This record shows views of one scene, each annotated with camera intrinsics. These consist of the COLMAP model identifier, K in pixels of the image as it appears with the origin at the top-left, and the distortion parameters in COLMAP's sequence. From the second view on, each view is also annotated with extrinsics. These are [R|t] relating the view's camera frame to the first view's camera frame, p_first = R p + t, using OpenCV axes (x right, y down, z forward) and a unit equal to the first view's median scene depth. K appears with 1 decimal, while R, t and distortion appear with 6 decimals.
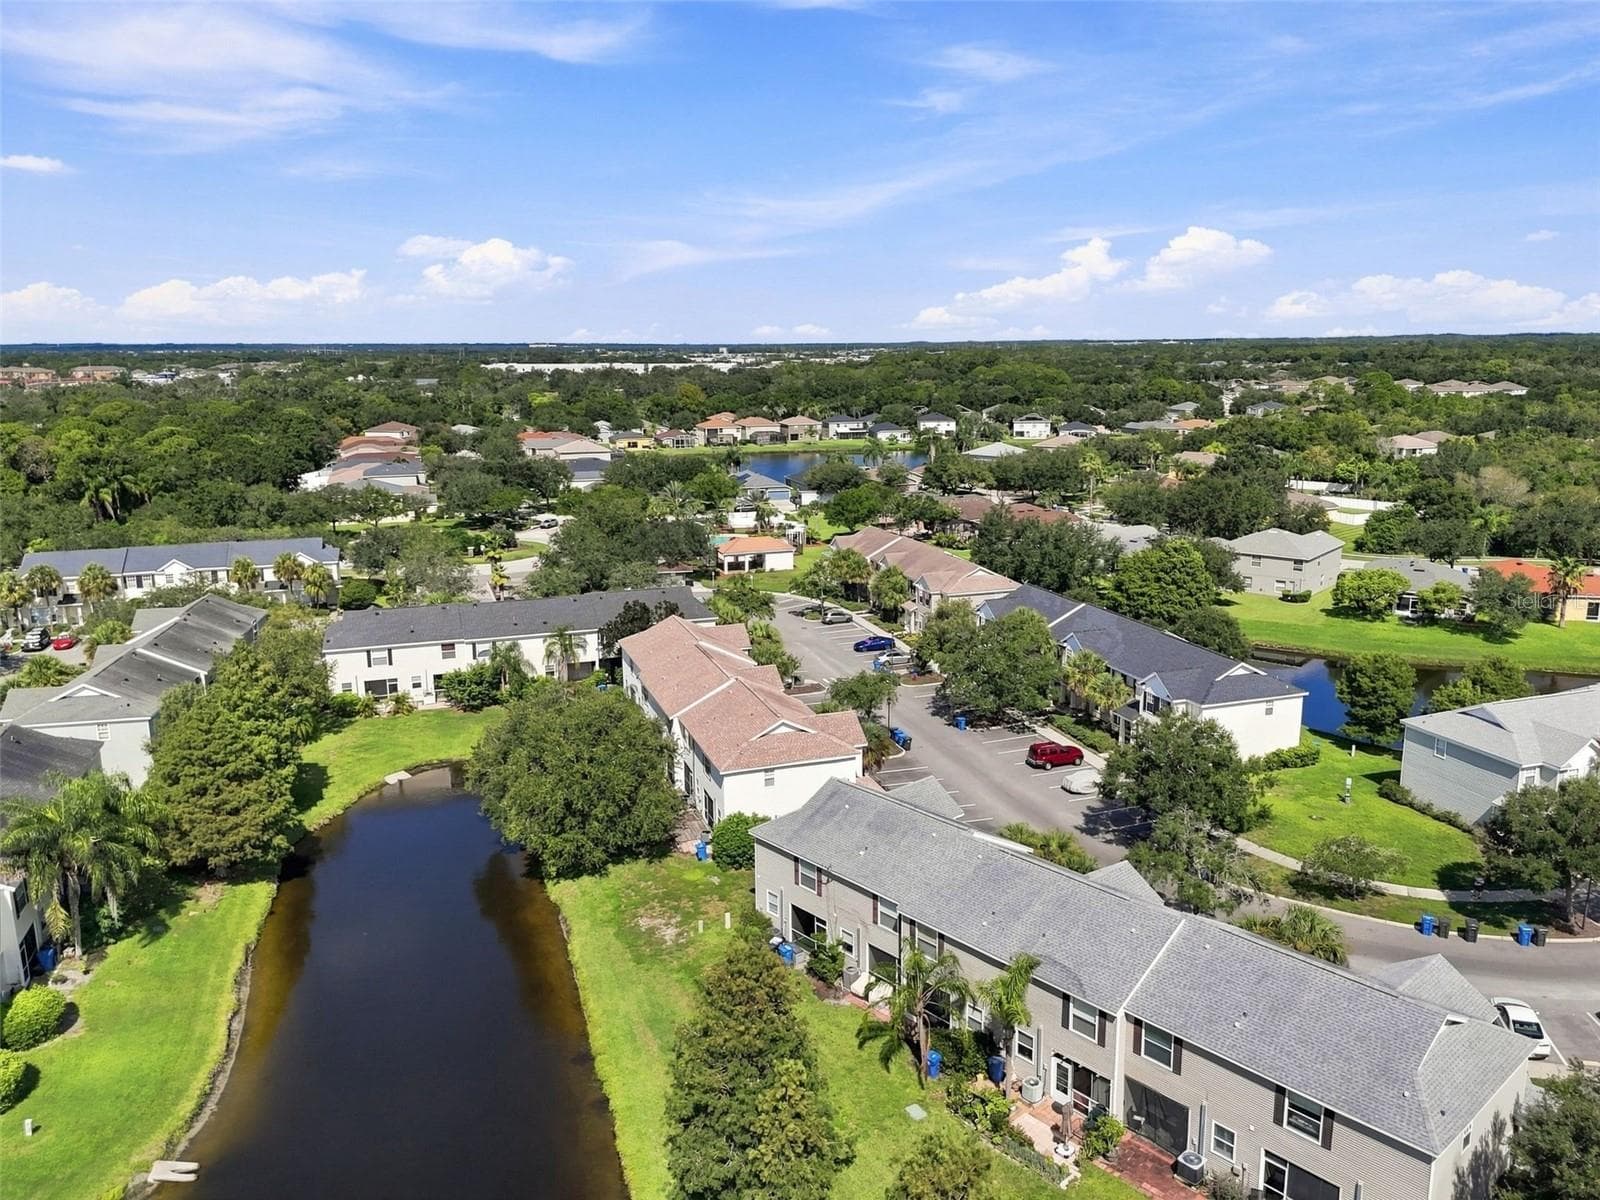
lens RADIAL K [[1164.9, 0, 808.9], [0, 1164.9, 628.2], [0, 0, 1]] dist [0.100178, -0.116751]
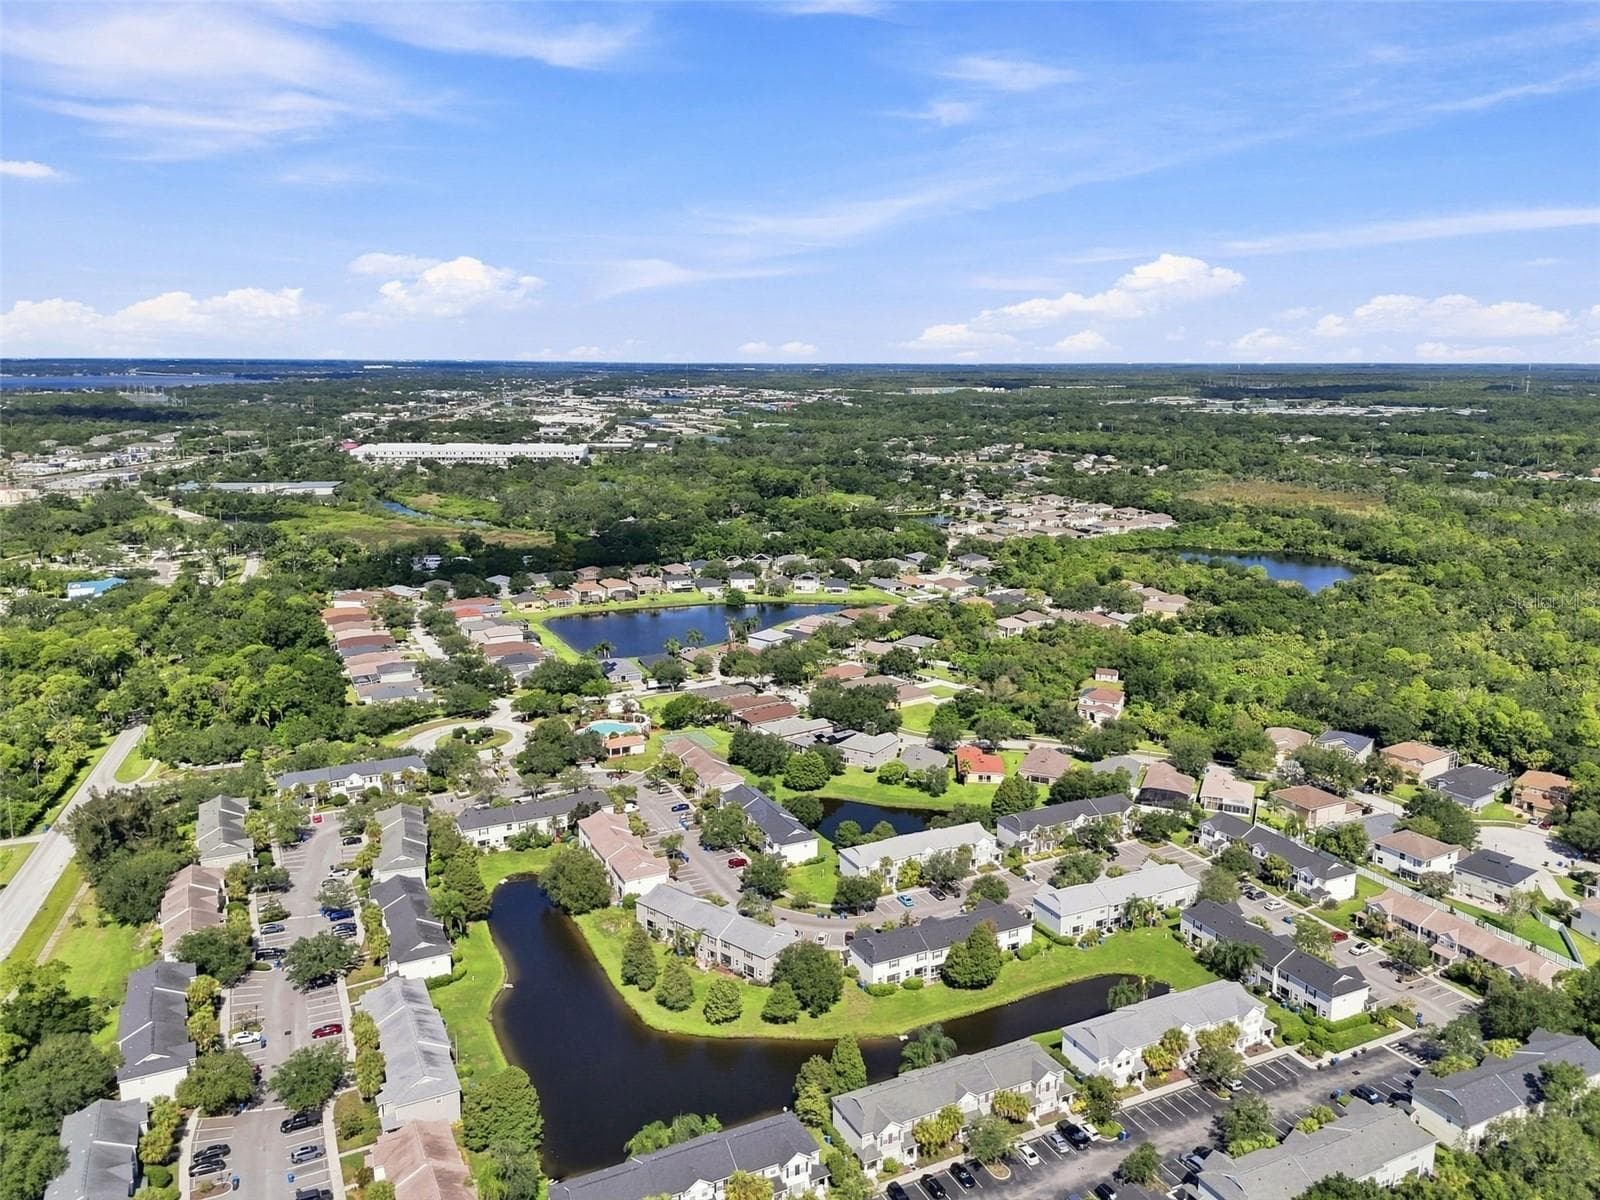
lens RADIAL K [[1164.9, 0, 808.9], [0, 1164.9, 628.2], [0, 0, 1]] dist [0.100178, -0.116751]
pose [[0.991534, -0.016261, 0.128824, 0.018191], [0.017541, 0.999807, -0.008807, -0.389865], [-0.128656, 0.010992, 0.991628, -1.671377]]
